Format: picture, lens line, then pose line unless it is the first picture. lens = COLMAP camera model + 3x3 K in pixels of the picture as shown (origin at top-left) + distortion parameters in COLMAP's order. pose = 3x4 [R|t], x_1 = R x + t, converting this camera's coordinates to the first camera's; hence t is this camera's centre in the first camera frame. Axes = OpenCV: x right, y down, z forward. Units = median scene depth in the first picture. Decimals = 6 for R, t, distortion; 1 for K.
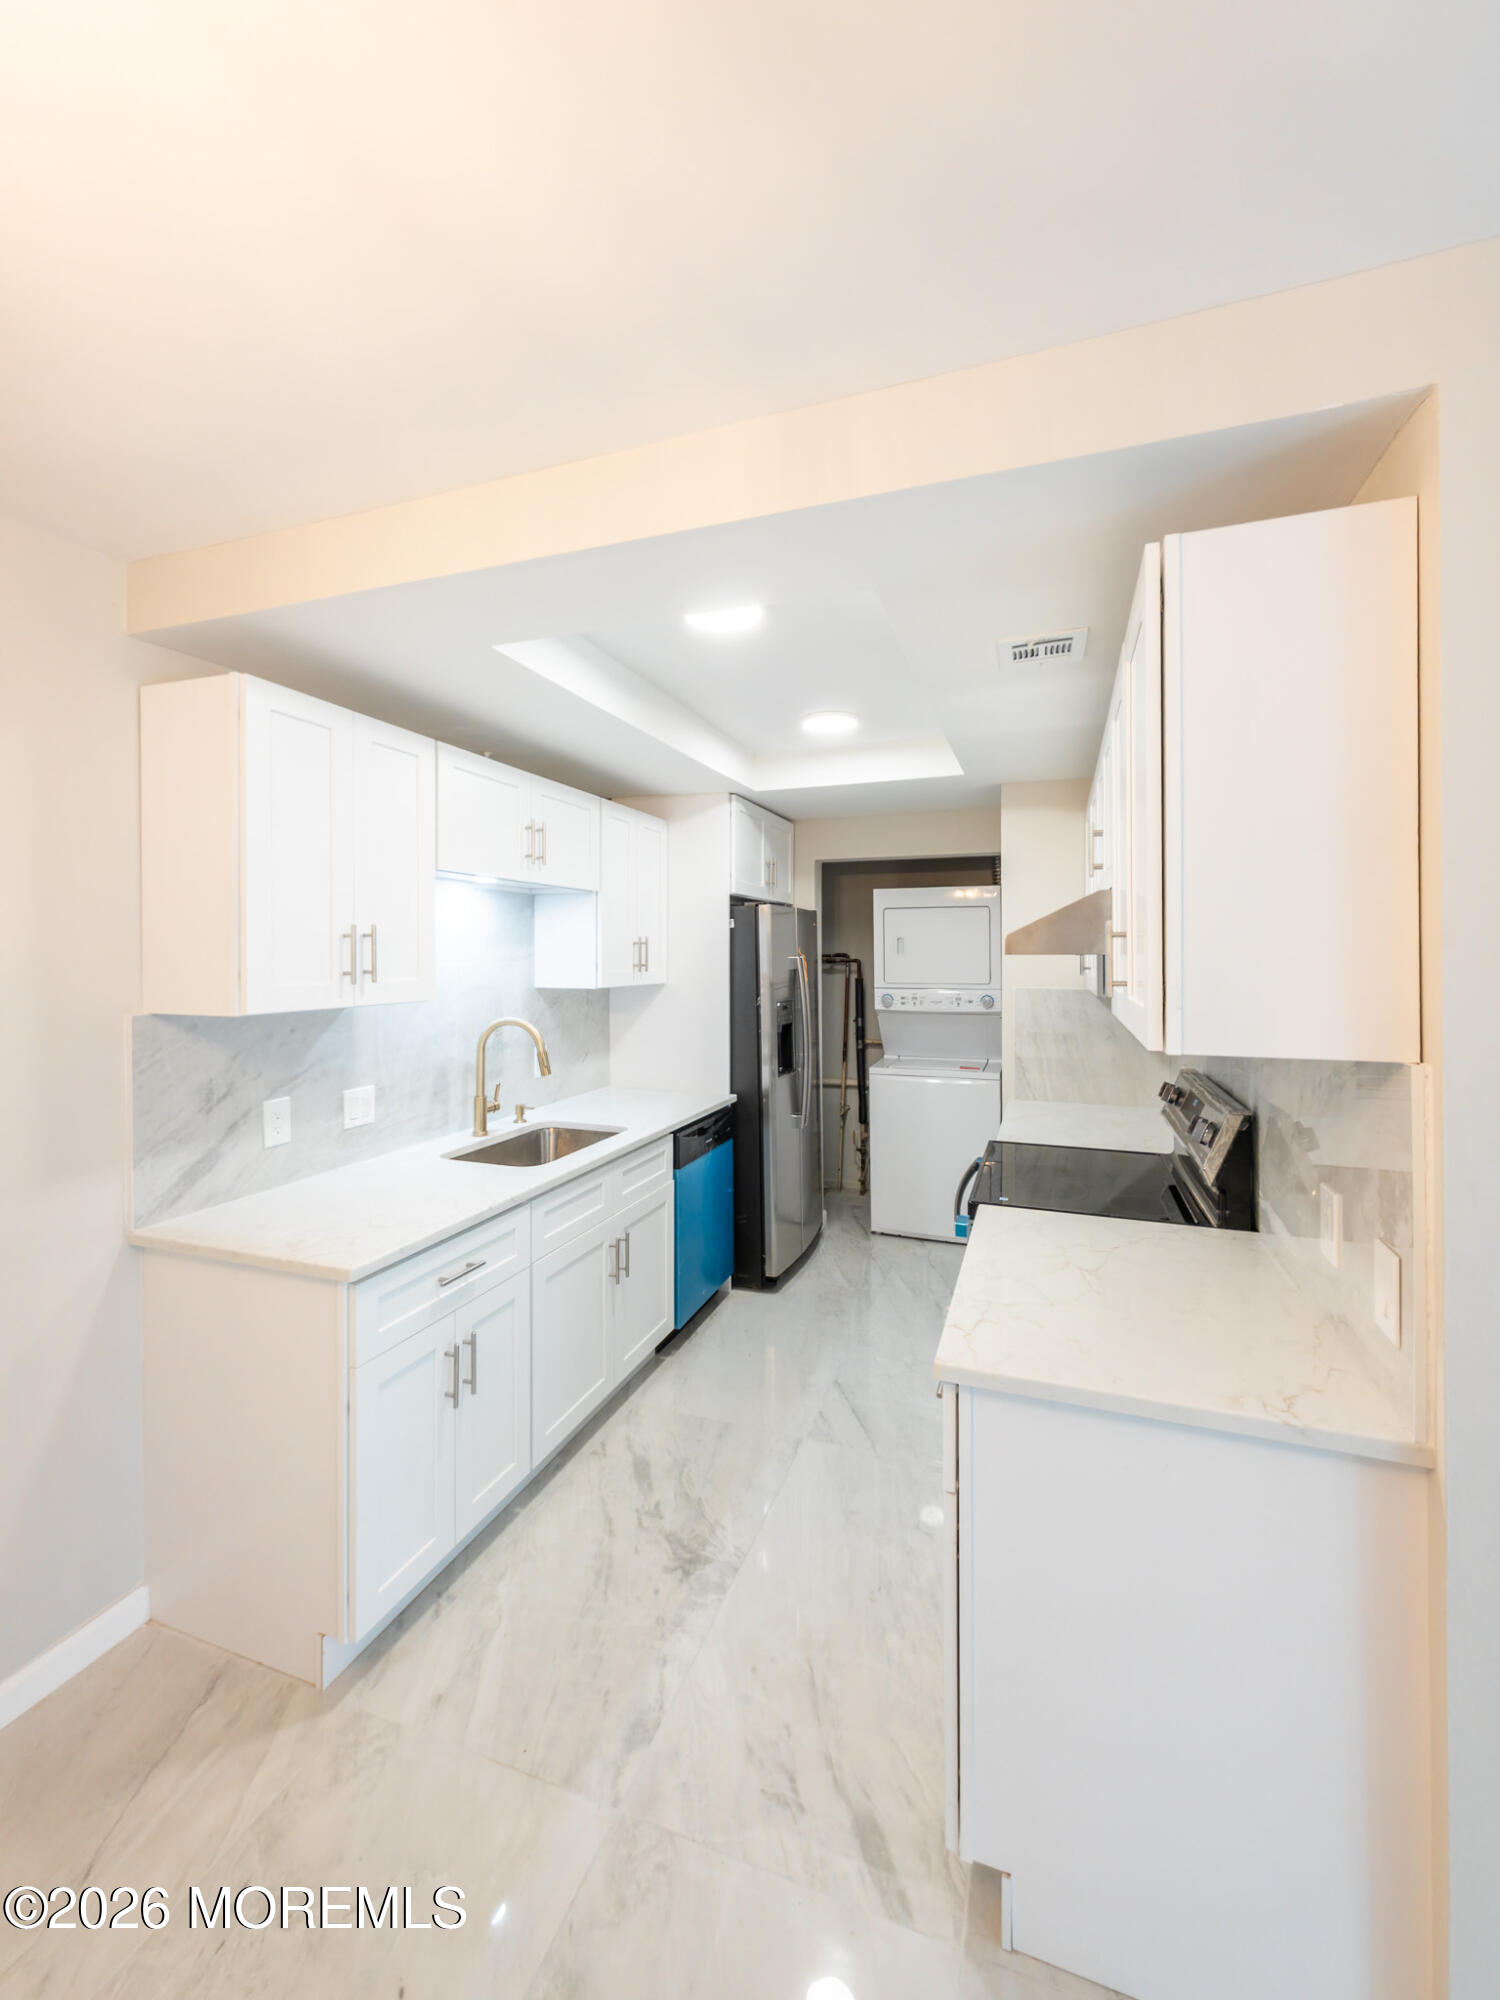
lens RADIAL K [[810.9, 0, 748.0], [0, 810.9, 958.2], [0, 0, 1]] dist [0.004935, -0.000617]
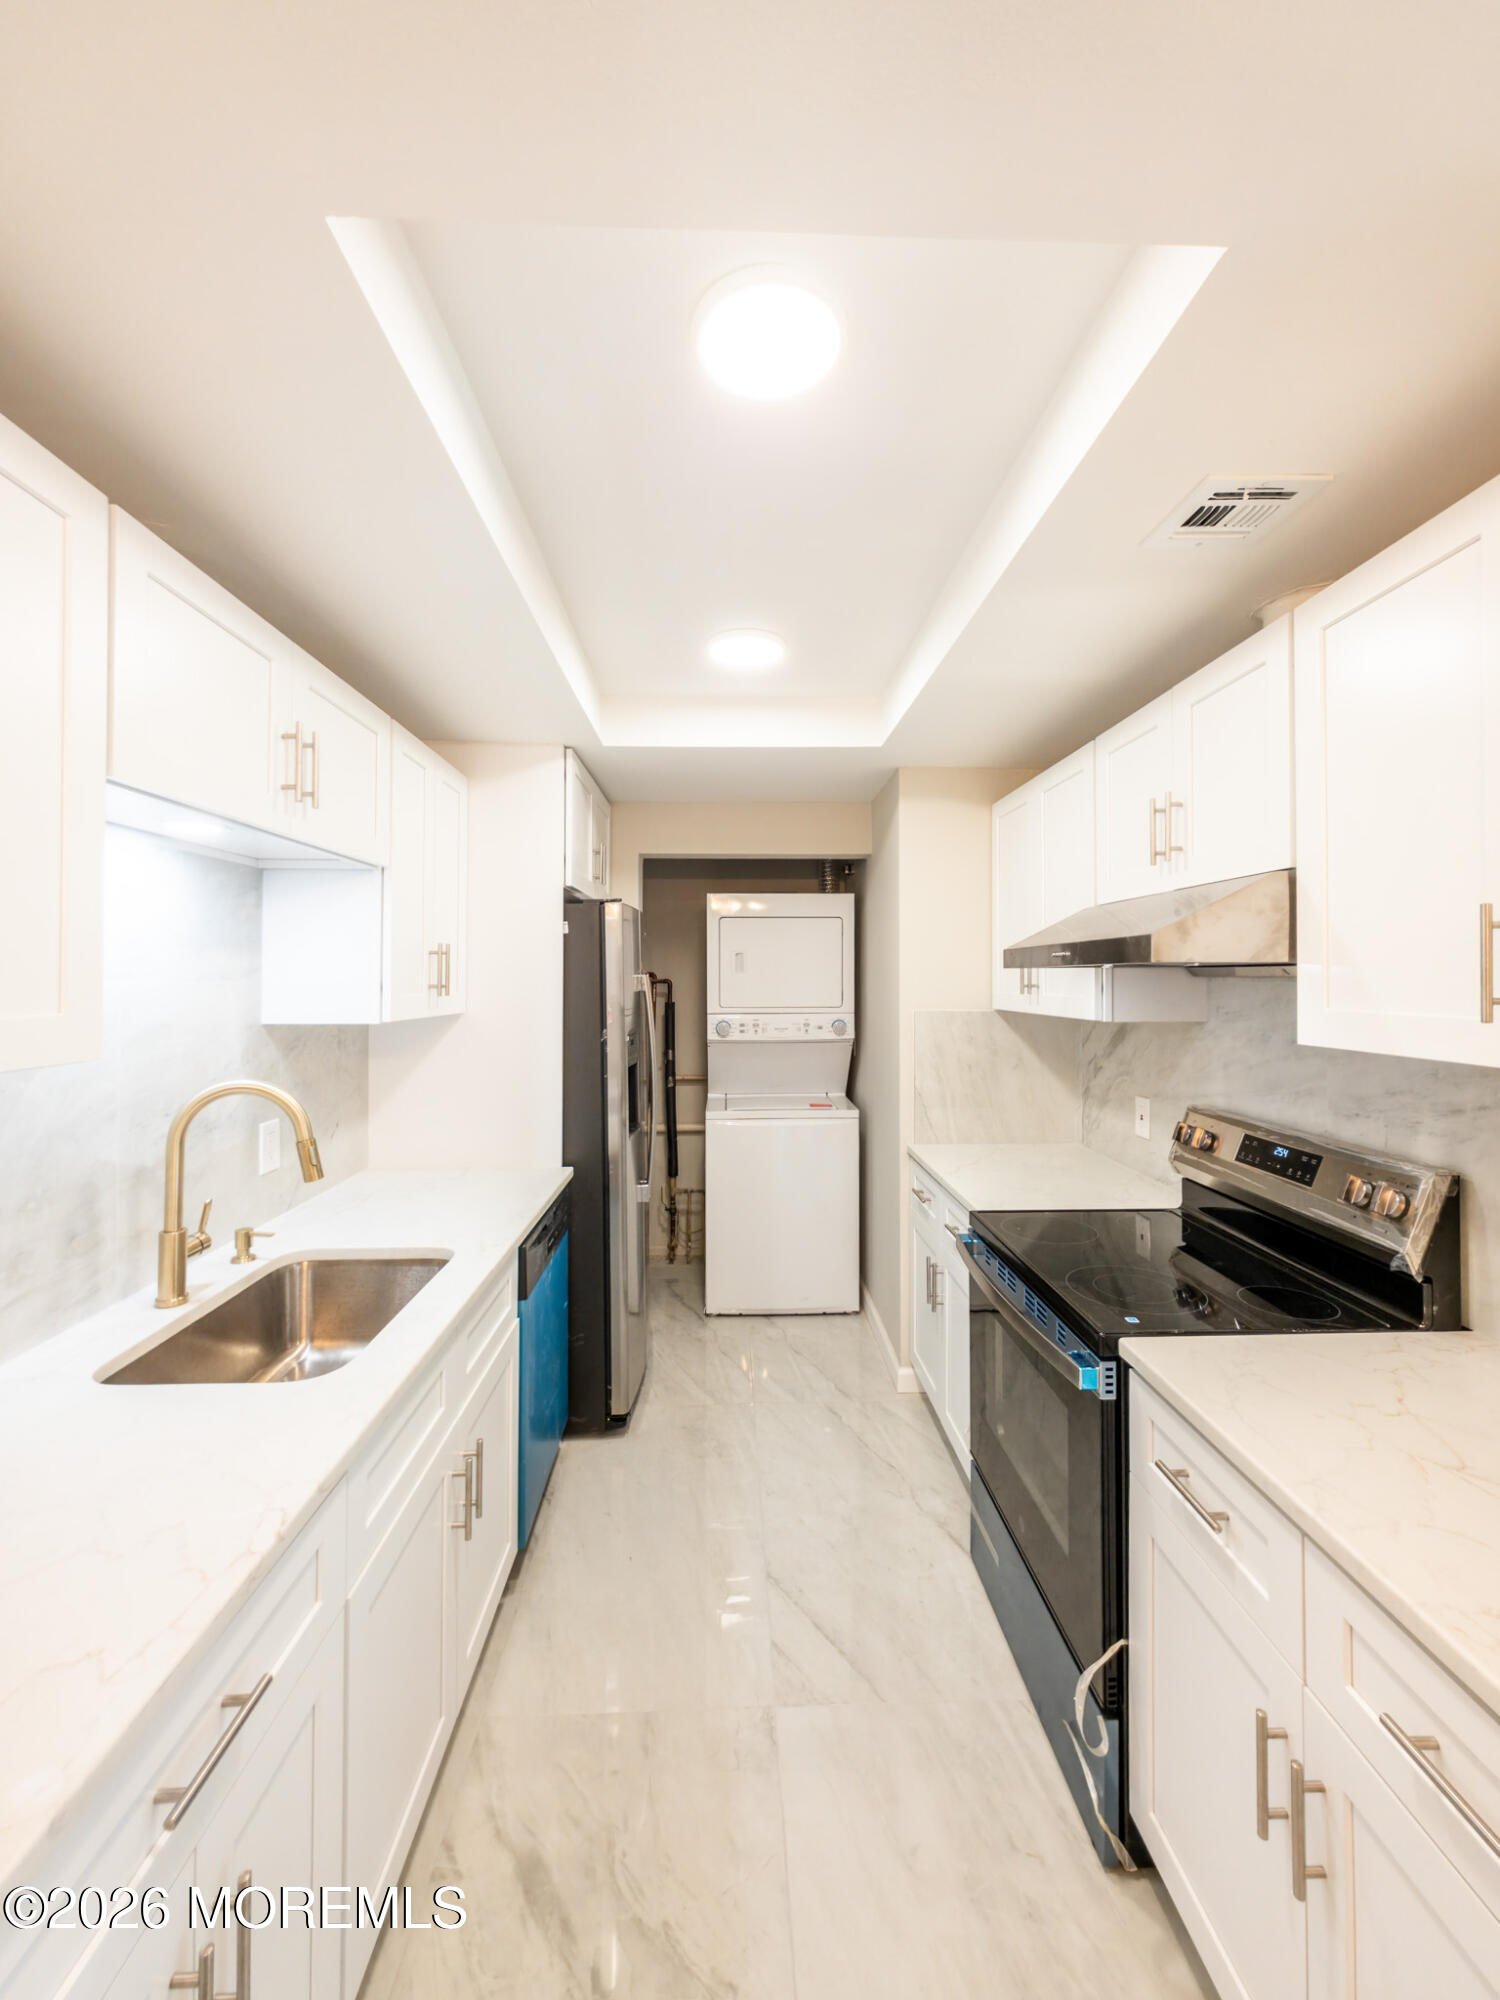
lens RADIAL K [[810.9, 0, 751.3], [0, 810.9, 967.0], [0, 0, 1]] dist [0.004935, -0.000617]
pose [[0.926822, 0.003445, 0.375485, -0.206396], [0.003931, 0.999814, -0.018877, 0.009413], [-0.375480, 0.018971, 0.926636, 0.412559]]
